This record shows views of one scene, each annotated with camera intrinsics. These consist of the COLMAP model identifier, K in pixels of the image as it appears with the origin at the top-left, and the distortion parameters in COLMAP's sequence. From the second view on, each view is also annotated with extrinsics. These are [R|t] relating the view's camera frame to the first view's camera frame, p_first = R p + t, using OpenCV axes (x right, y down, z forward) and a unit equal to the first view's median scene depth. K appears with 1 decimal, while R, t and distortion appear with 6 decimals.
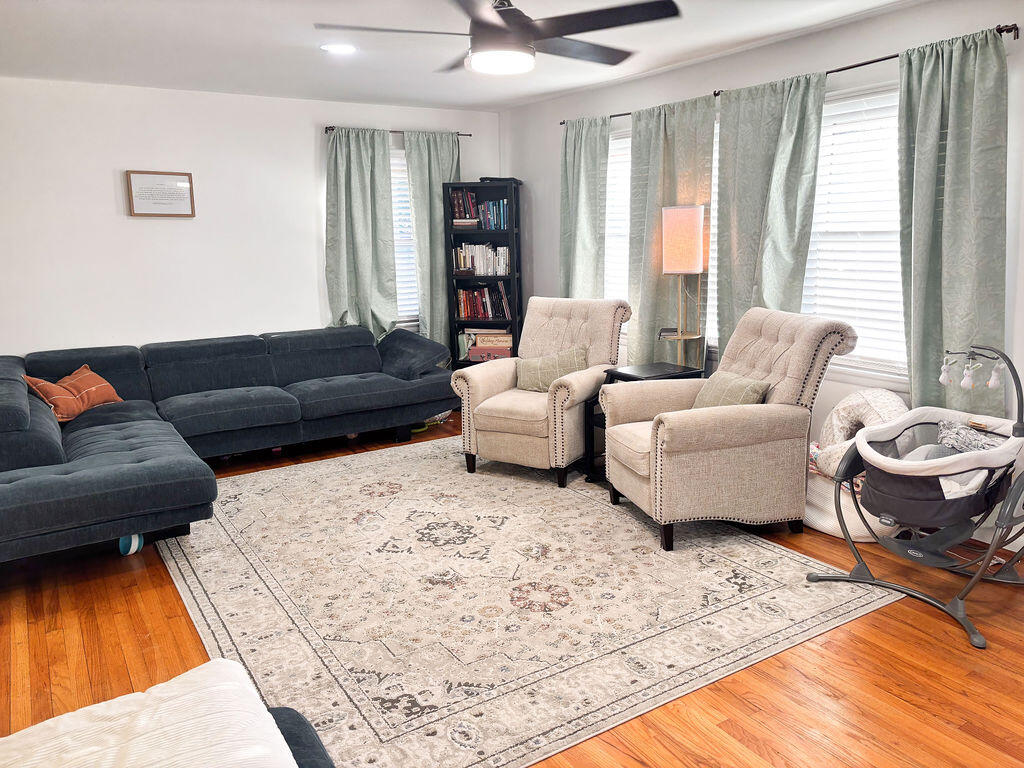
lens RADIAL K [[772.7, 0, 512.0], [0, 772.7, 384.0], [0, 0, 1]] dist [0.072887, -0.063466]
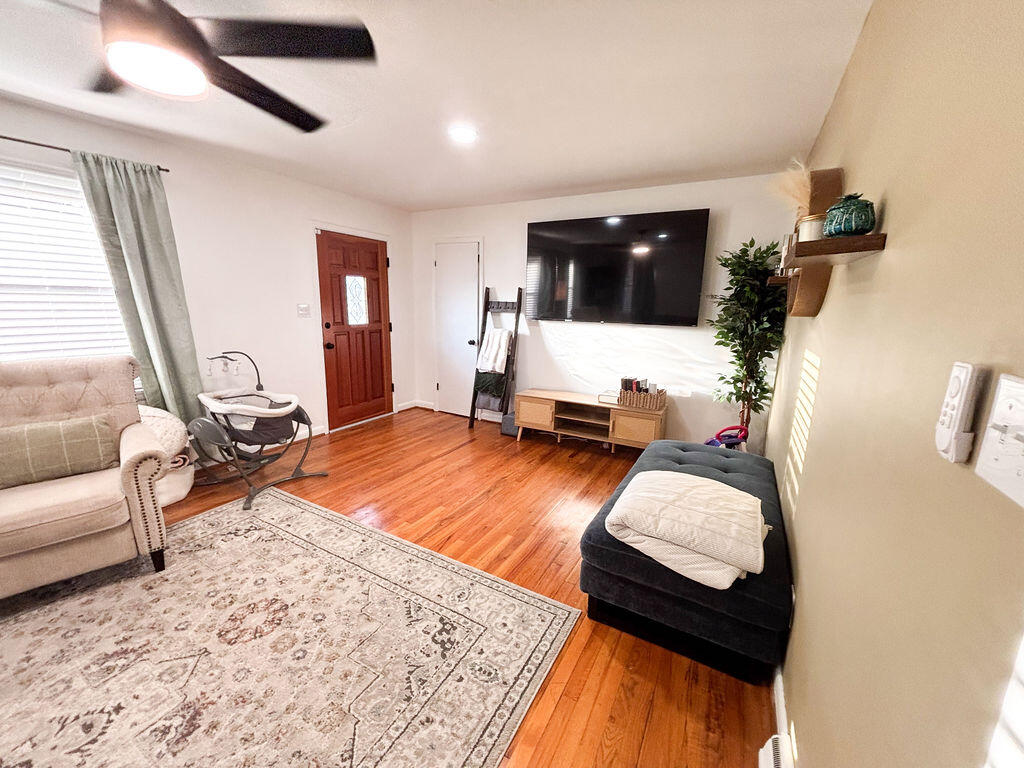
lens RADIAL K [[411.1, 0, 511.8], [0, 411.1, 385.5], [0, 0, 1]] dist [-0.007728, 0.003516]
pose [[-0.466109, -0.171351, 0.867975, -0.566770], [0.163891, 0.947363, 0.275034, -0.131533], [-0.869415, 0.270449, -0.413492, 0.838949]]
